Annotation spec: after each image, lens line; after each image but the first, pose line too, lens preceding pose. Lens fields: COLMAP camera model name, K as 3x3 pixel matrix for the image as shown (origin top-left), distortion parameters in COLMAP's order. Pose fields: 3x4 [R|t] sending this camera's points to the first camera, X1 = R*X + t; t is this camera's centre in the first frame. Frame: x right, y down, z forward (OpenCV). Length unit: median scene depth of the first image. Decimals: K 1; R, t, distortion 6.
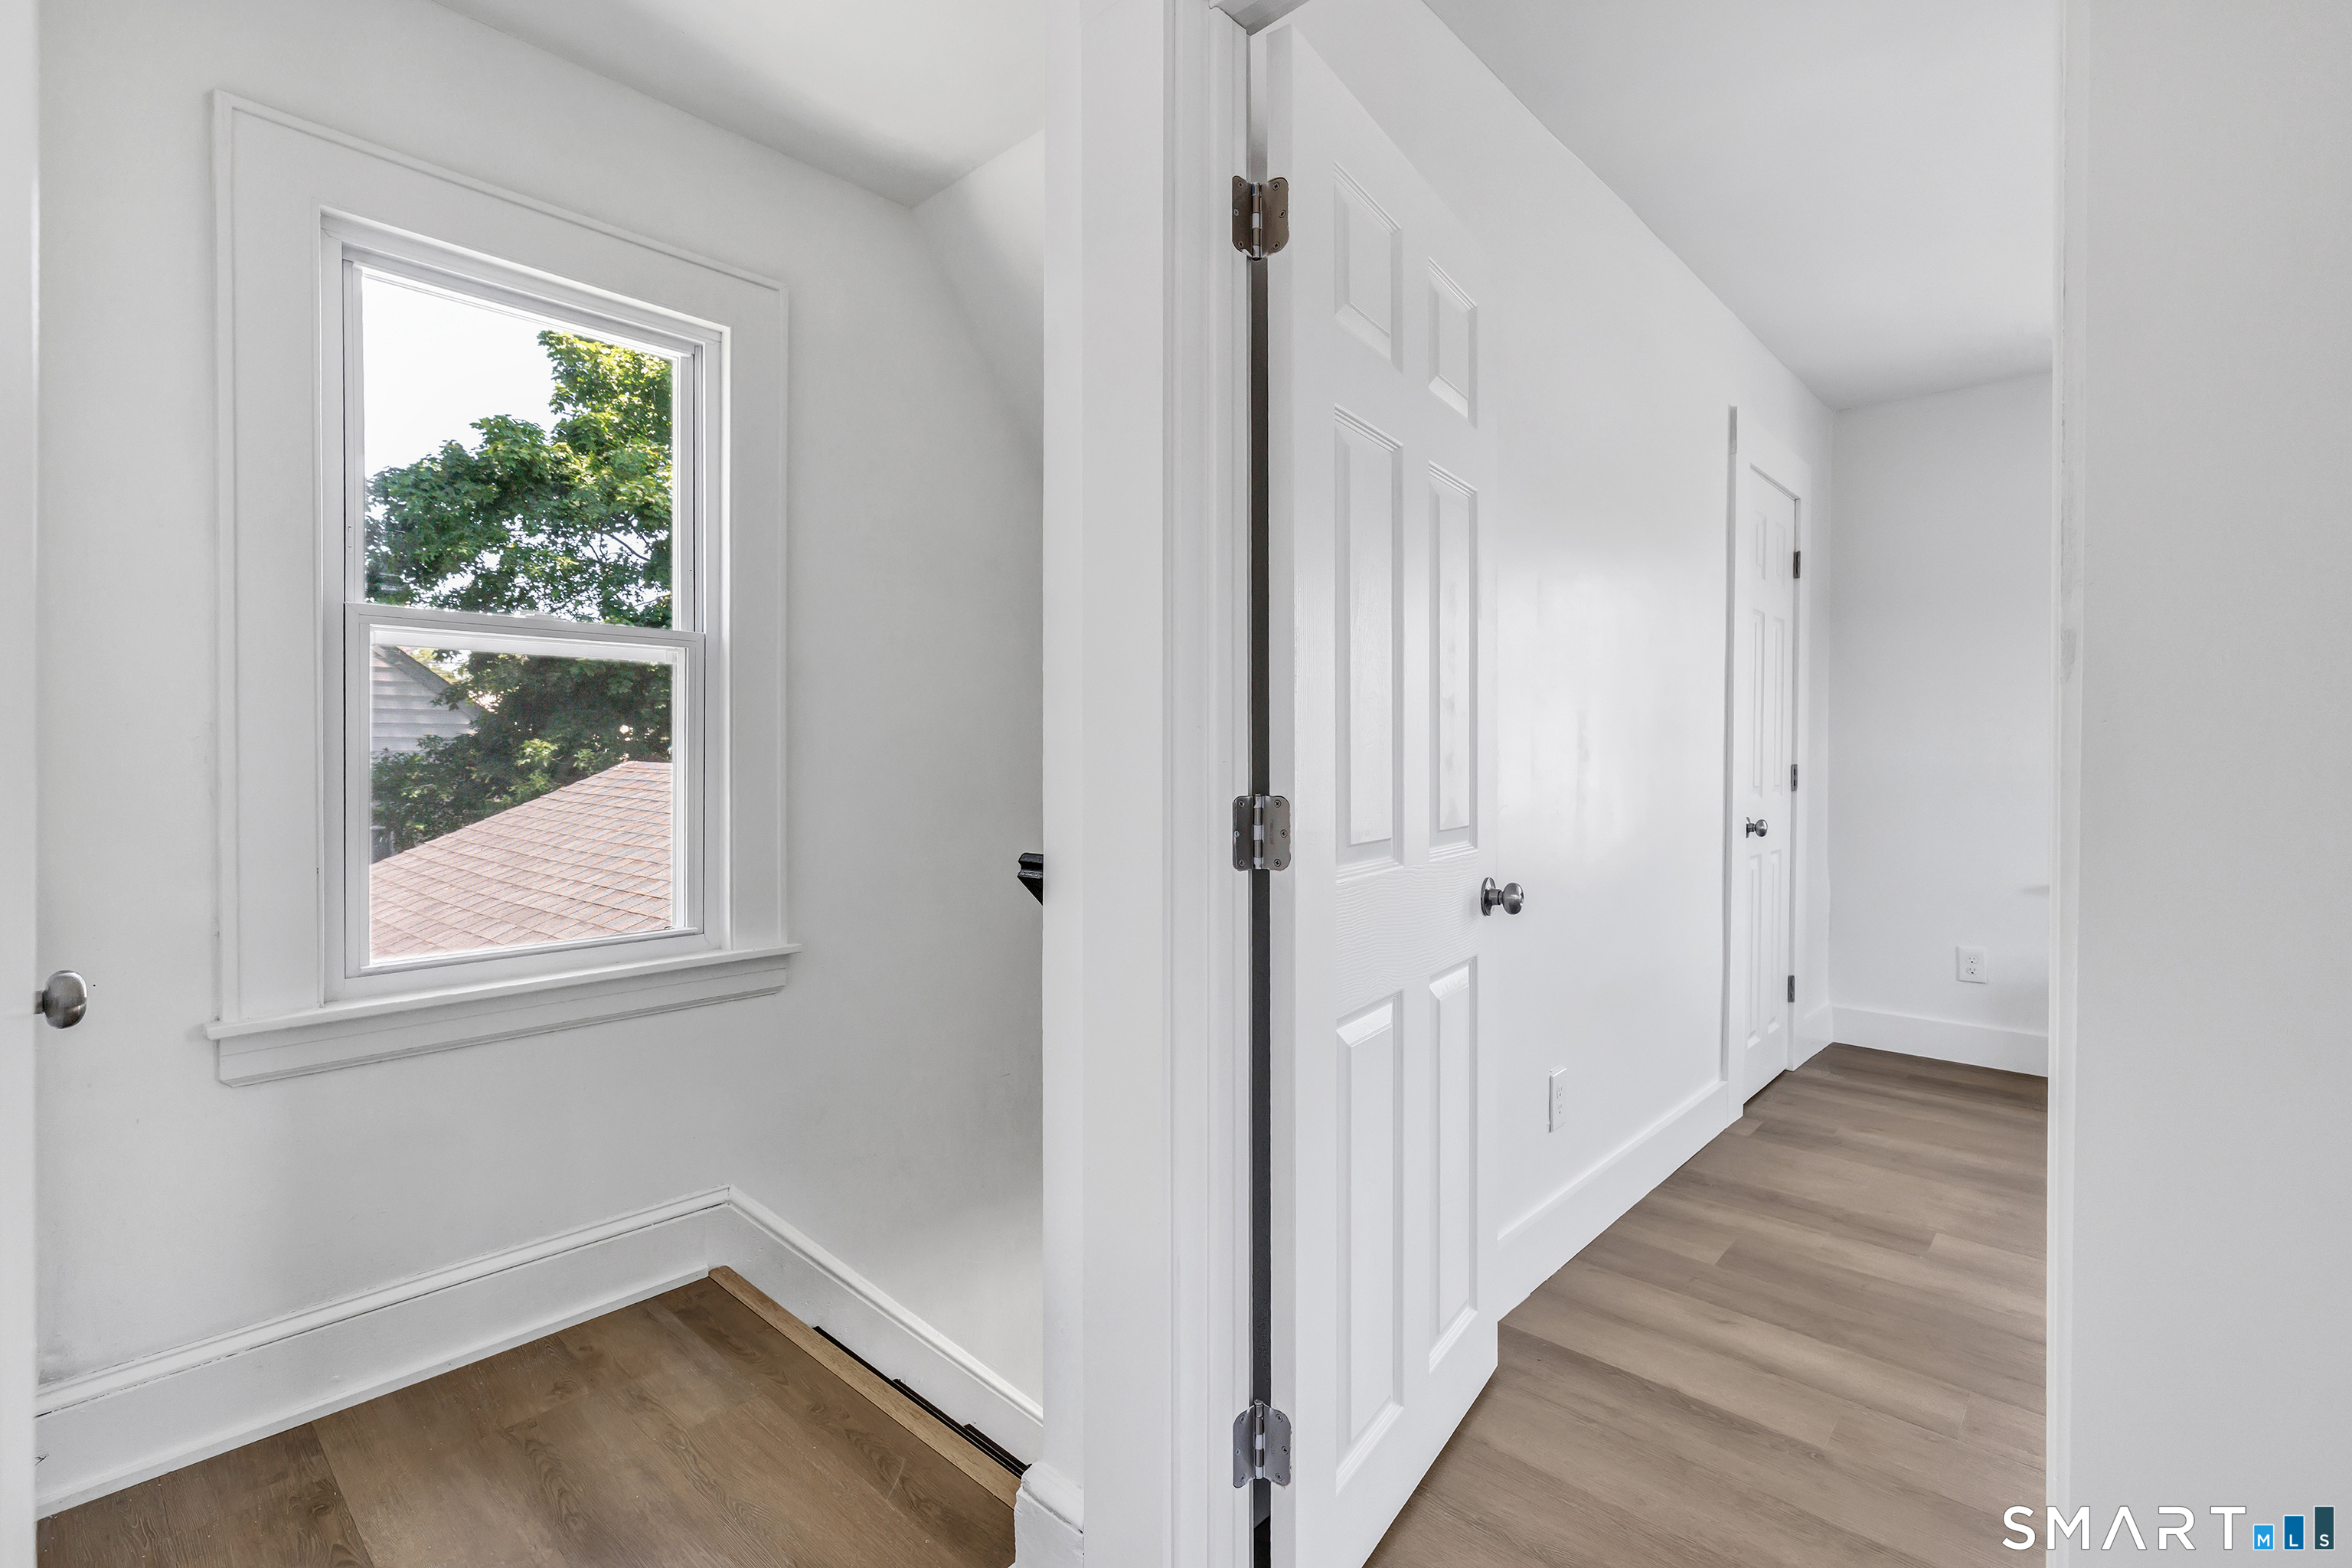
lens RADIAL K [[1063.0, 0, 1155.0], [0, 1063.0, 761.6], [0, 0, 1]] dist [-0.000276, 0.000843]
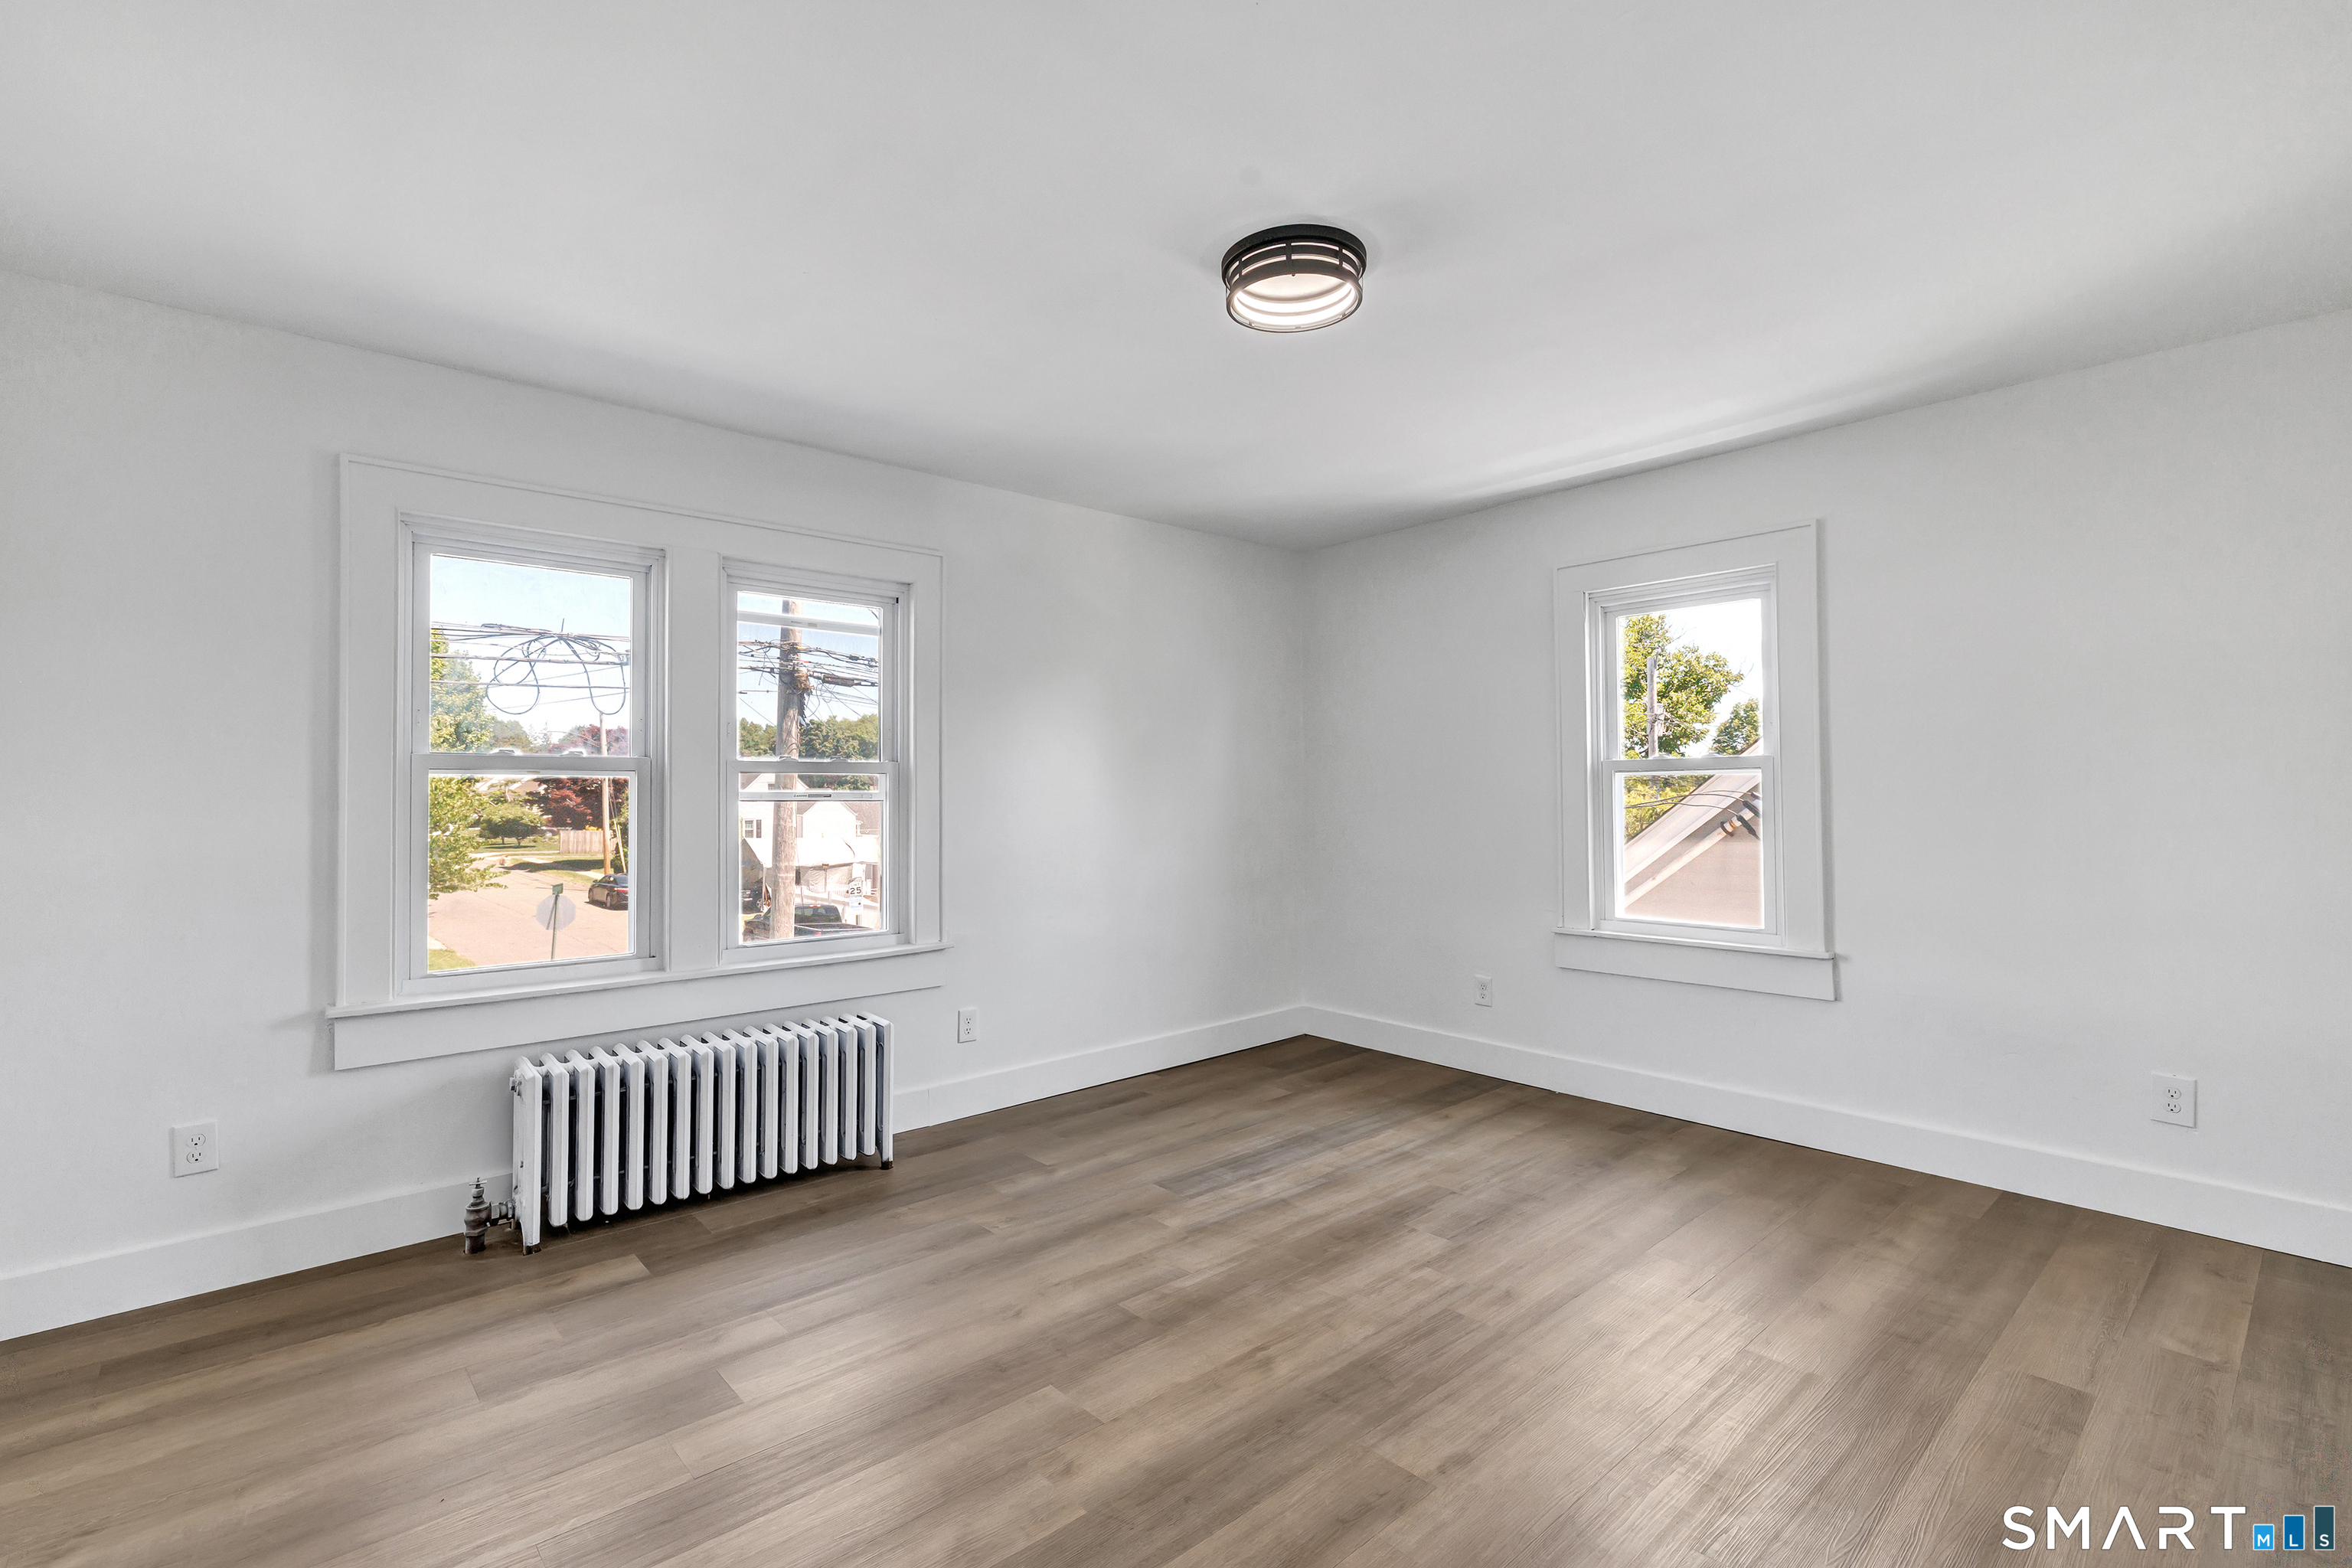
lens RADIAL K [[1063.0, 0, 1155.0], [0, 1063.0, 761.6], [0, 0, 1]] dist [-0.000276, 0.000843]
pose [[0.097368, 0.030985, 0.994766, 0.162123], [0.019805, 0.999257, -0.033063, -0.026996], [-0.995051, 0.022920, 0.096682, 0.366549]]
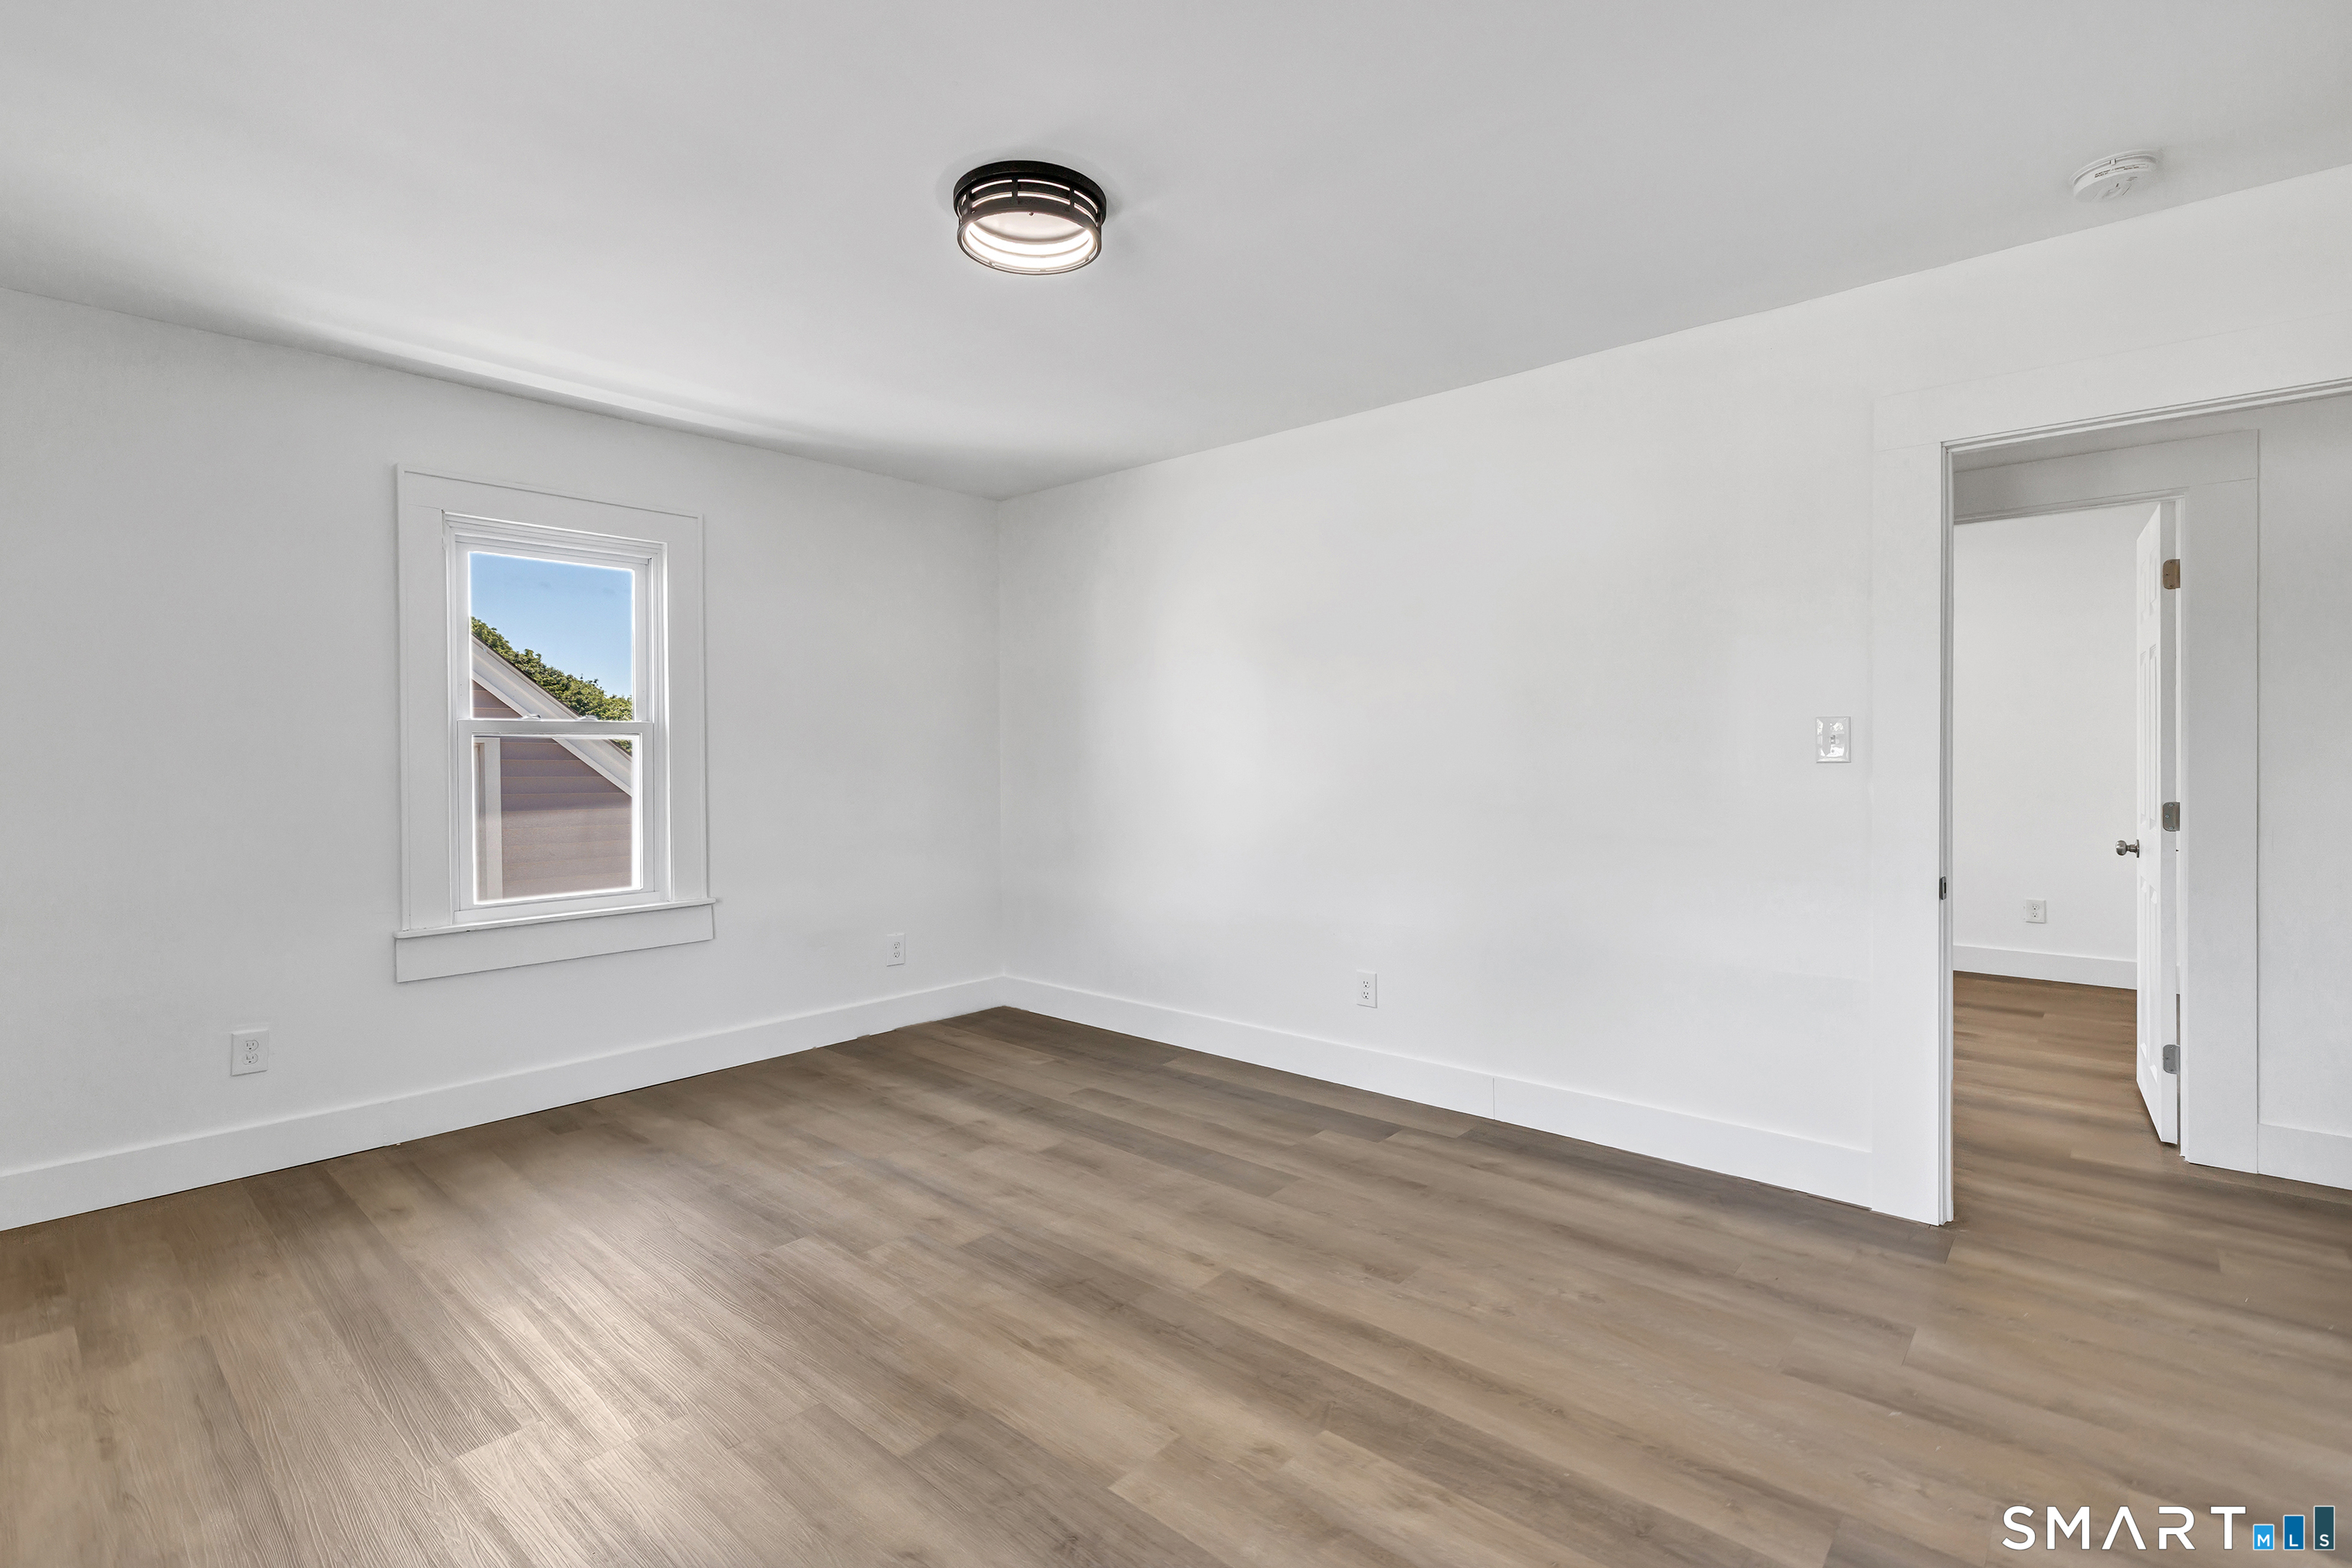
lens RADIAL K [[1063.0, 0, 1155.0], [0, 1063.0, 761.6], [0, 0, 1]] dist [-0.000276, 0.000843]
pose [[-0.999733, 0.006538, -0.022168, 0.812559], [0.006184, 0.999853, 0.016007, -0.028942], [0.022269, 0.015866, -0.999626, 1.022831]]
